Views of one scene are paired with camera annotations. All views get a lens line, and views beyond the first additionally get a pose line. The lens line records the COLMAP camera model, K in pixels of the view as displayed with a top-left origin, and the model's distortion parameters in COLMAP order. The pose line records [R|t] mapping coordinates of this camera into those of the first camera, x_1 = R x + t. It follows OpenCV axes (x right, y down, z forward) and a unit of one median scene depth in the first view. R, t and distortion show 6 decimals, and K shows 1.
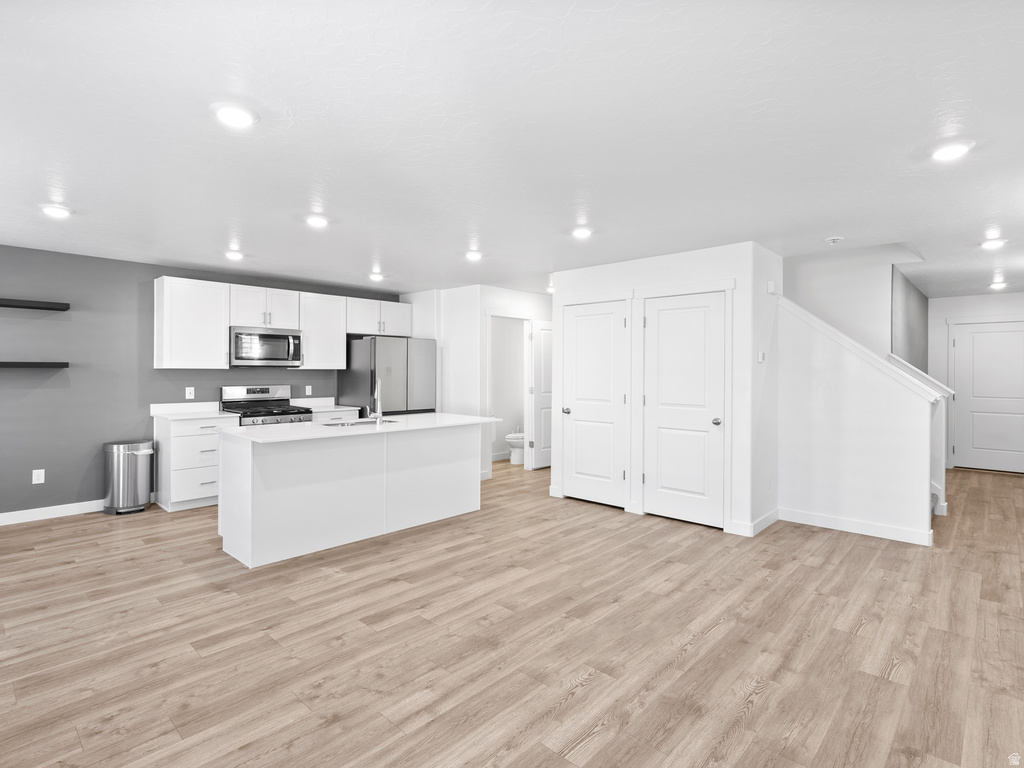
lens RADIAL K [[528.1, 0, 513.0], [0, 528.1, 377.6], [0, 0, 1]] dist [-0.005129, 0.000561]
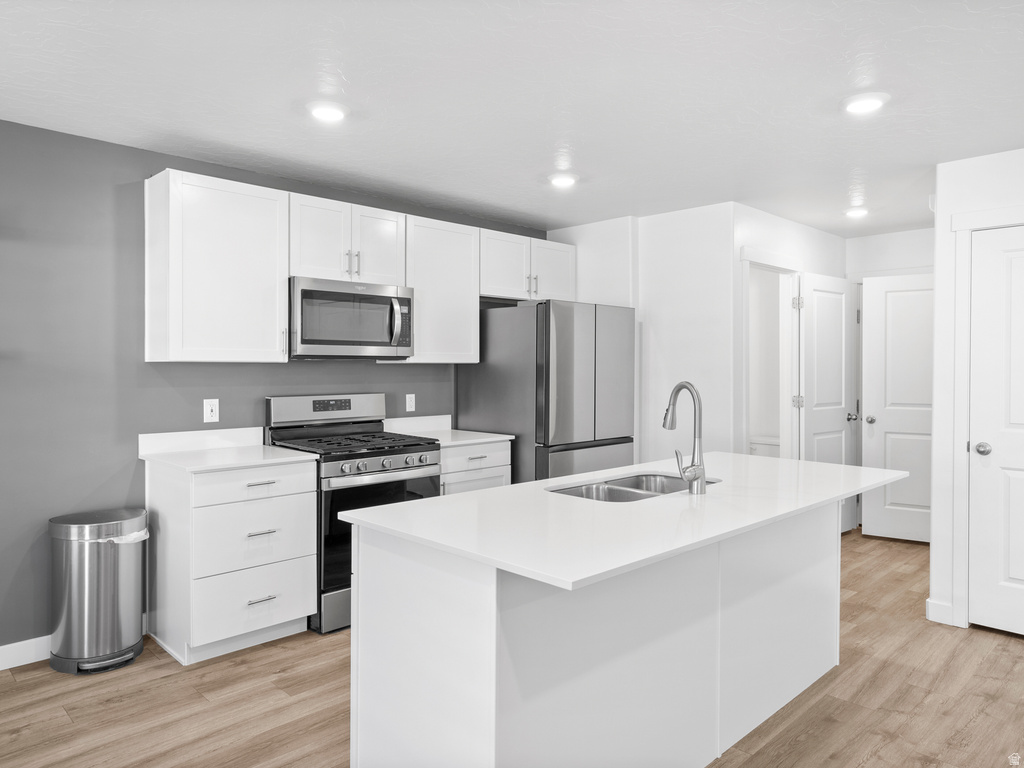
lens RADIAL K [[689.6, 0, 509.1], [0, 689.6, 379.6], [0, 0, 1]] dist [0.002710, 0.001736]
pose [[0.999055, -0.001513, -0.043435, -0.388900], [0.001748, 0.999984, 0.005366, -0.004259], [0.043426, -0.005437, 0.999042, 0.459765]]
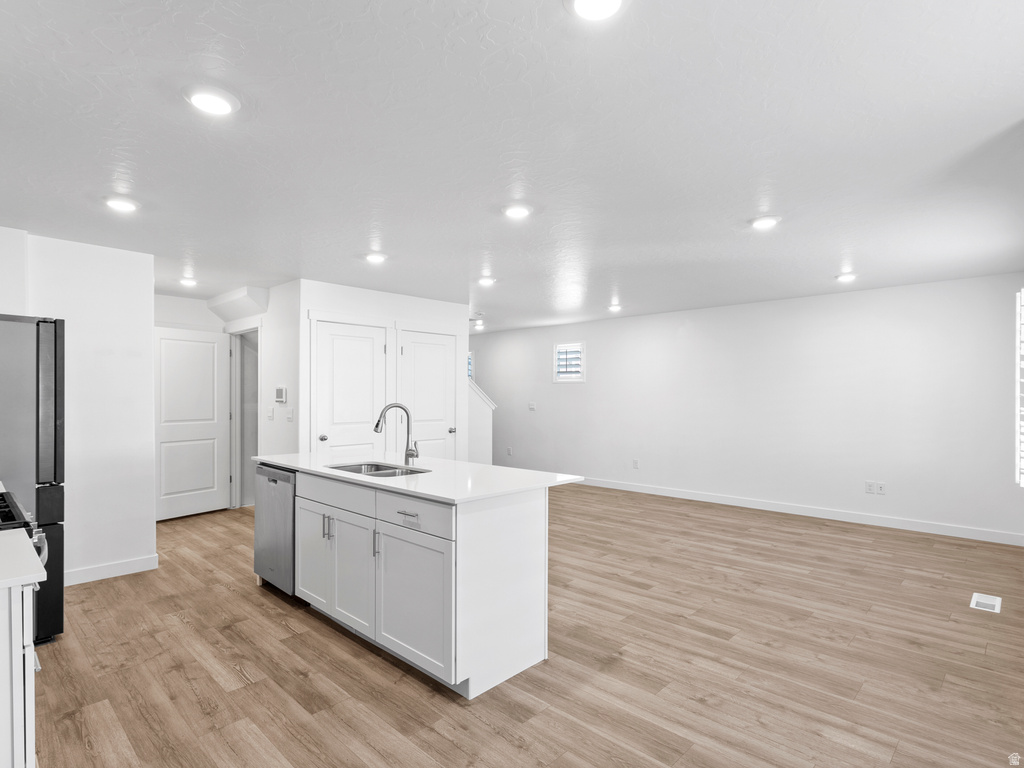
lens RADIAL K [[535.6, 0, 513.7], [0, 535.6, 370.8], [0, 0, 1]] dist [0.002527, 0.000789]
pose [[0.008221, 0.040231, 0.999157, -1.063015], [0.009365, 0.999143, -0.040307, -0.013101], [-0.999922, 0.009689, 0.007838, 0.863474]]
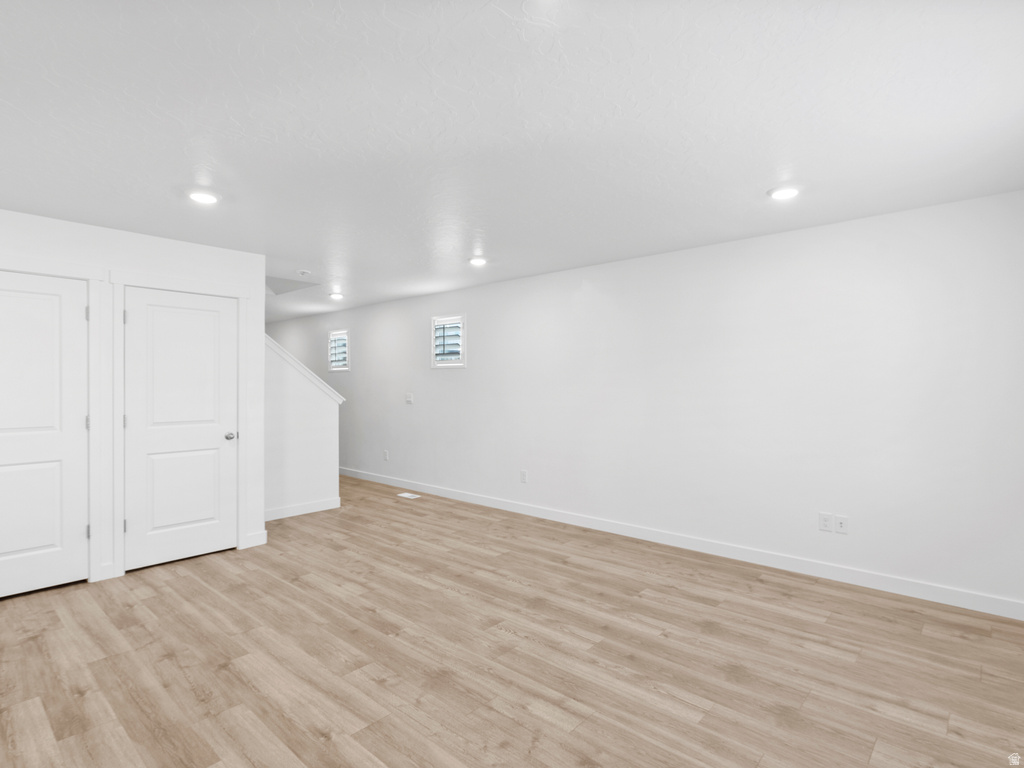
lens RADIAL K [[528.1, 0, 513.0], [0, 528.1, 377.6], [0, 0, 1]] dist [-0.005129, 0.000561]
pose [[-0.019404, 0.007294, 0.999785, -0.592218], [0.011650, 0.999907, -0.007069, -0.007913], [-0.999744, 0.011510, -0.019487, 0.536458]]
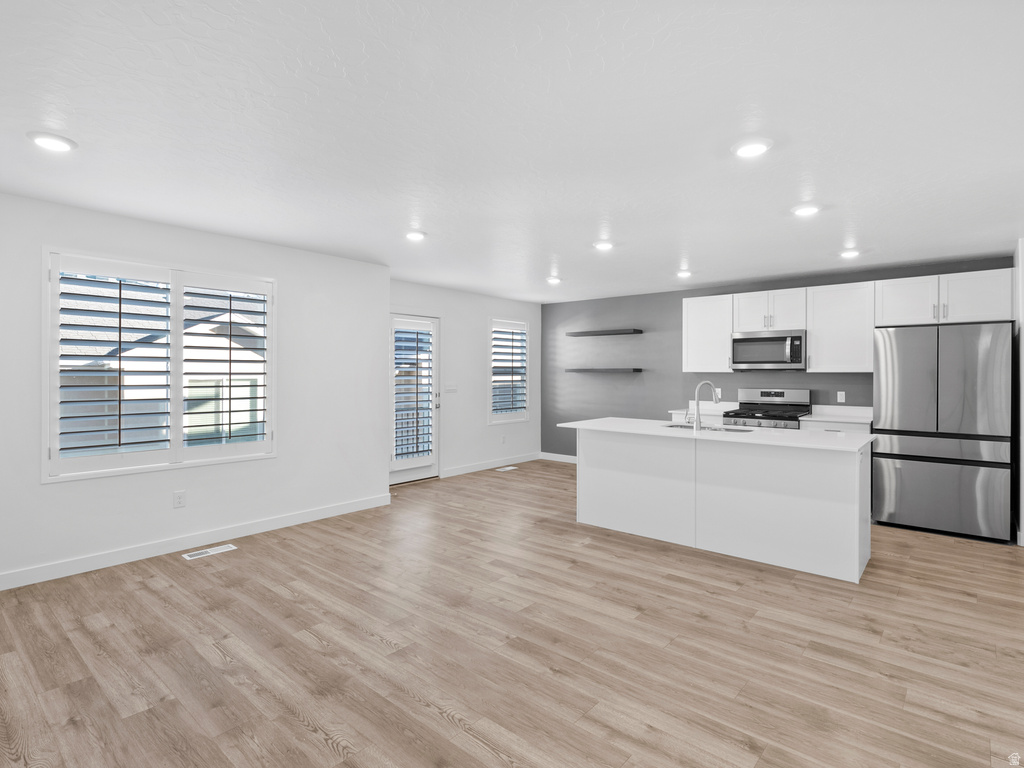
lens RADIAL K [[528.1, 0, 513.0], [0, 528.1, 377.6], [0, 0, 1]] dist [-0.005129, 0.000561]
pose [[0.041858, 0.003032, -0.999119, 0.688744], [-0.013427, 0.999907, 0.002472, -0.002965], [0.999033, 0.013311, 0.041894, 0.647420]]
